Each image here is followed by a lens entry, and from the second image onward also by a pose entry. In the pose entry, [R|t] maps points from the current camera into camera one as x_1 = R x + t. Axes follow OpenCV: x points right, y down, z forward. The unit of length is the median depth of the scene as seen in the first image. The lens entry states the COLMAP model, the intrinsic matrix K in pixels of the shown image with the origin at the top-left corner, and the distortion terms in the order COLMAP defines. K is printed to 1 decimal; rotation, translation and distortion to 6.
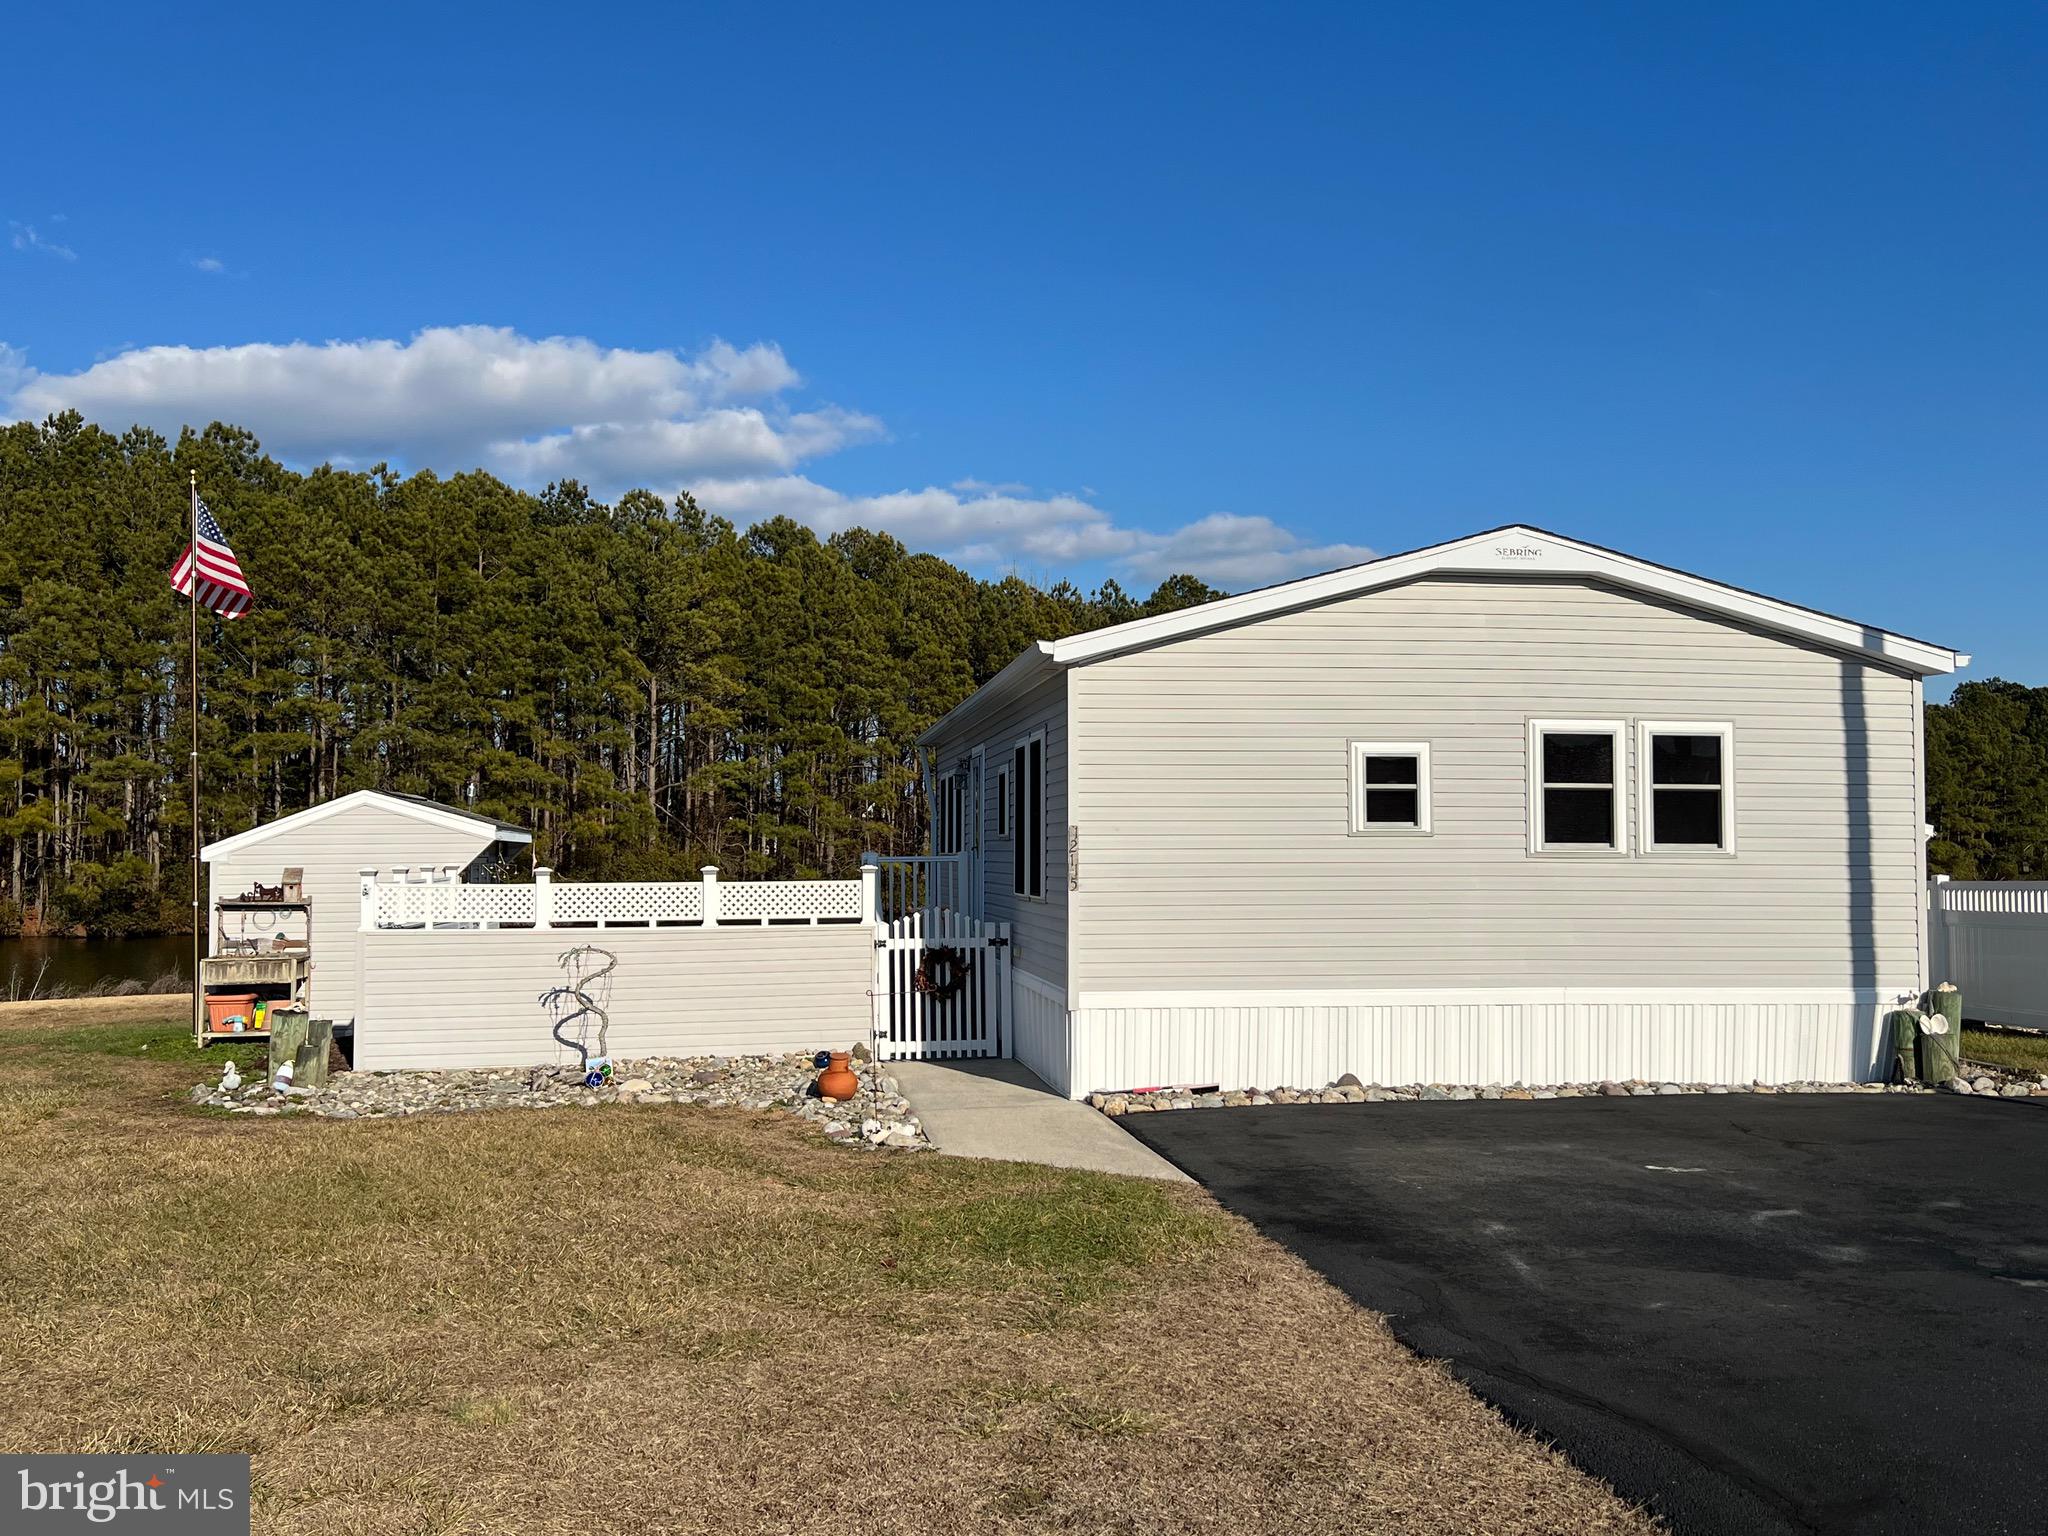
lens RADIAL K [[1834.0, 0, 1029.4], [0, 1834.0, 754.5], [0, 0, 1]] dist [0.157436, 0.004228]
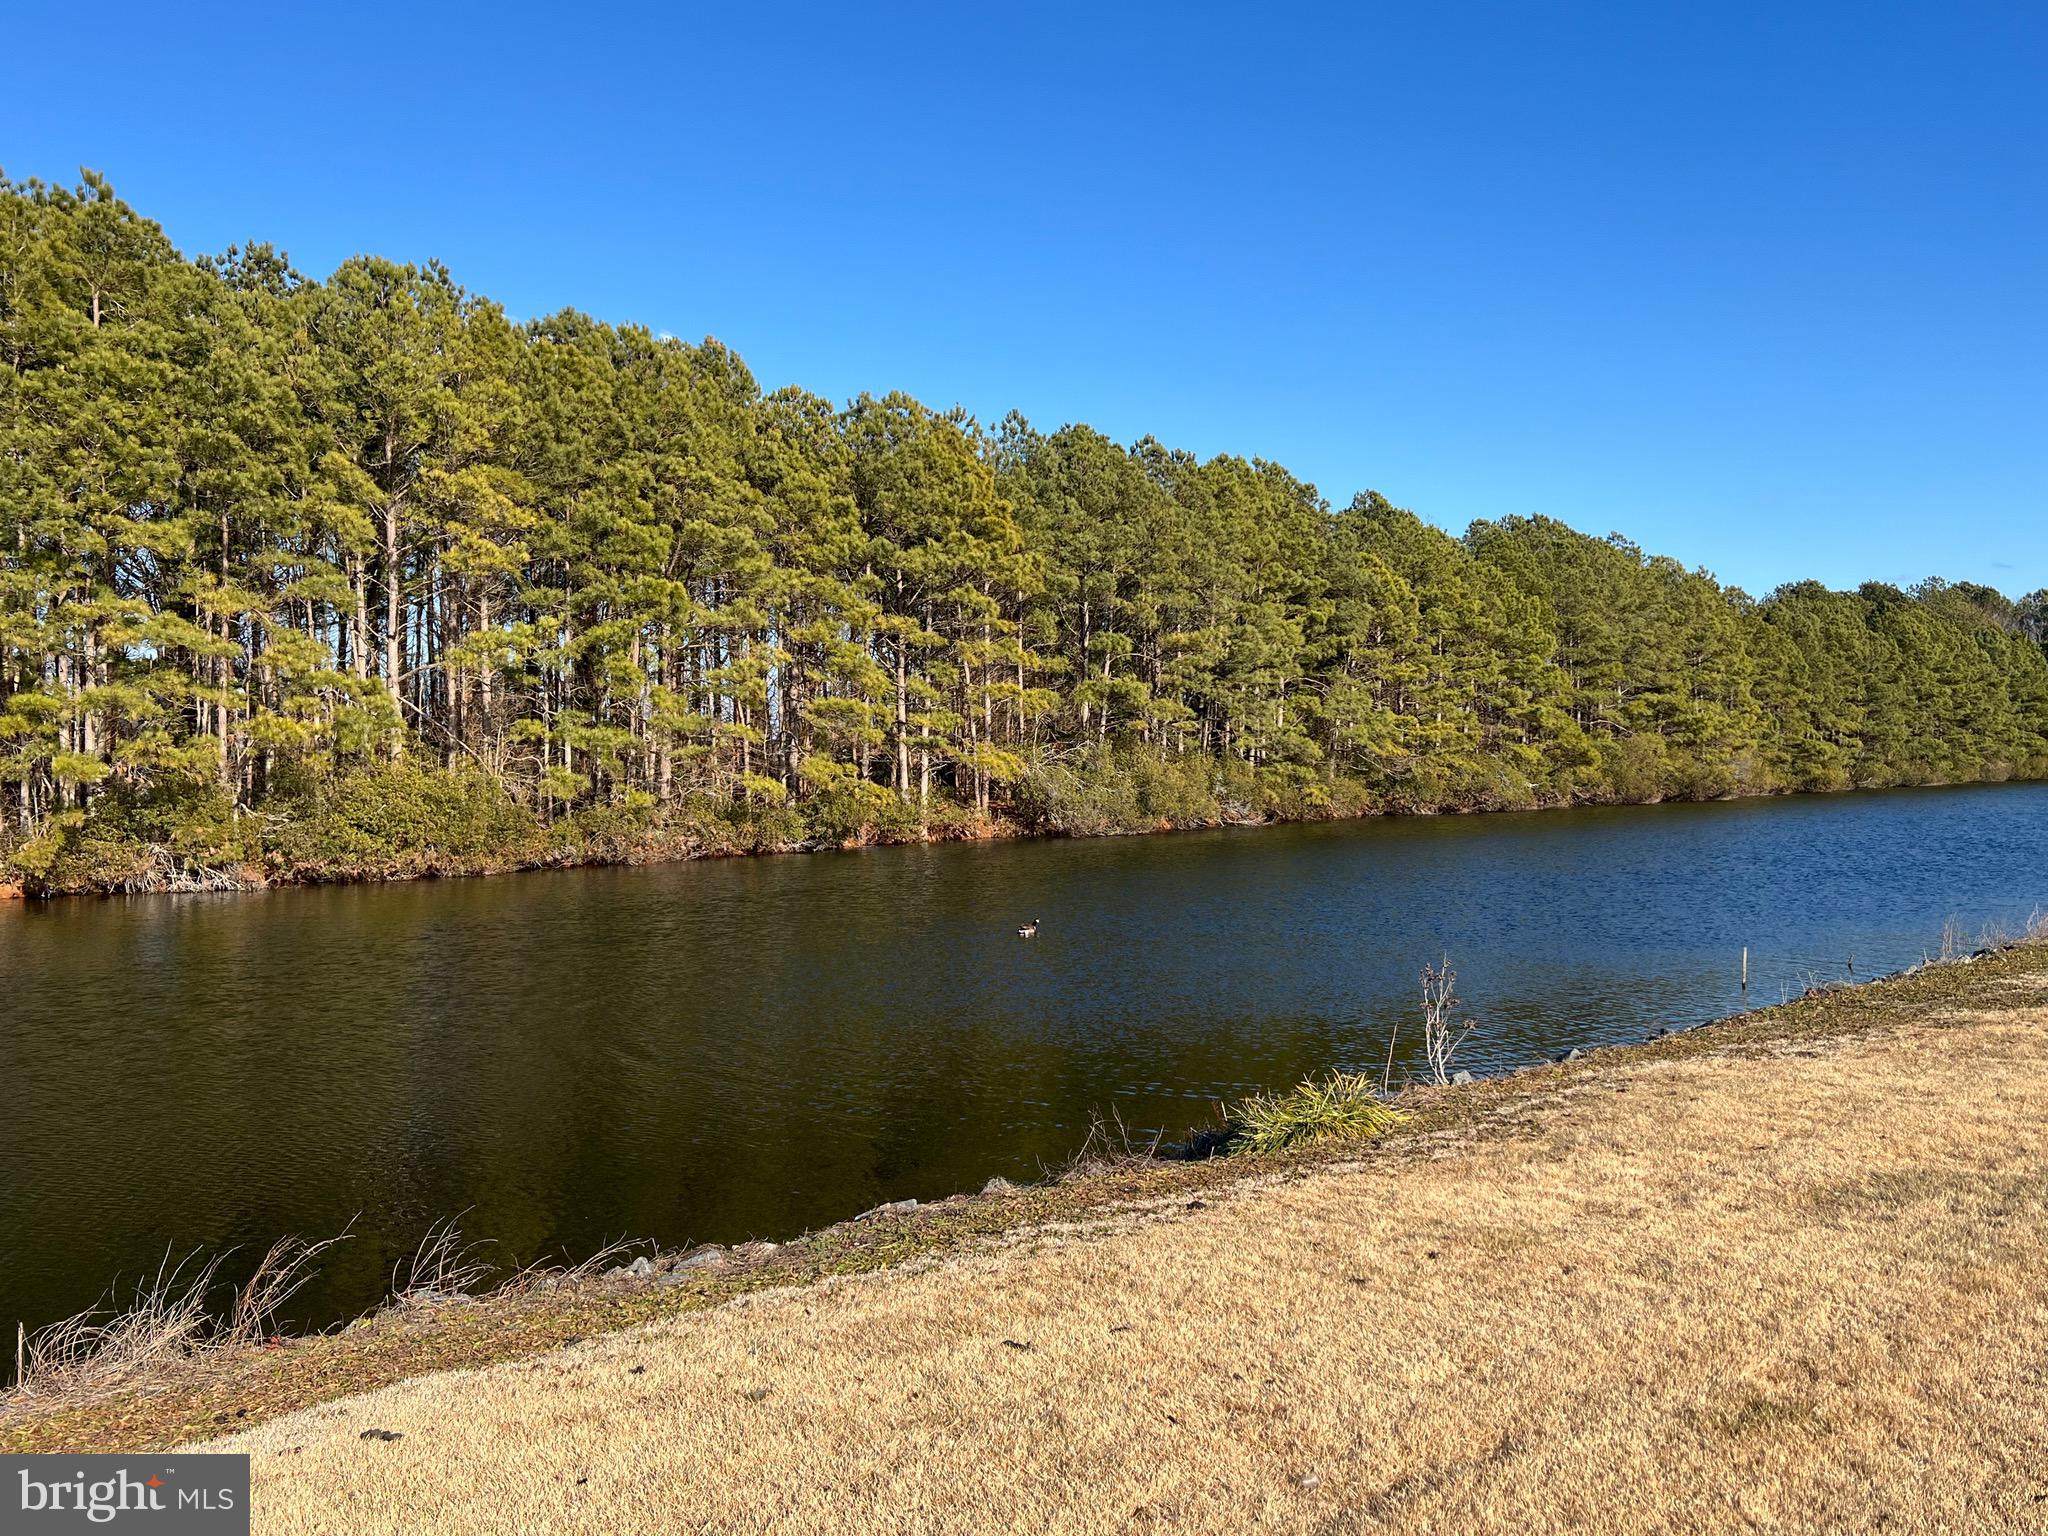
lens RADIAL K [[1678.9, 0, 1026.3], [0, 1678.9, 787.6], [0, 0, 1]] dist [0.039774, -0.004484]
pose [[0.989300, -0.019317, 0.144610, -0.068446], [0.010967, 0.998238, 0.058311, 0.026036], [-0.145482, -0.056101, 0.987769, 0.366881]]
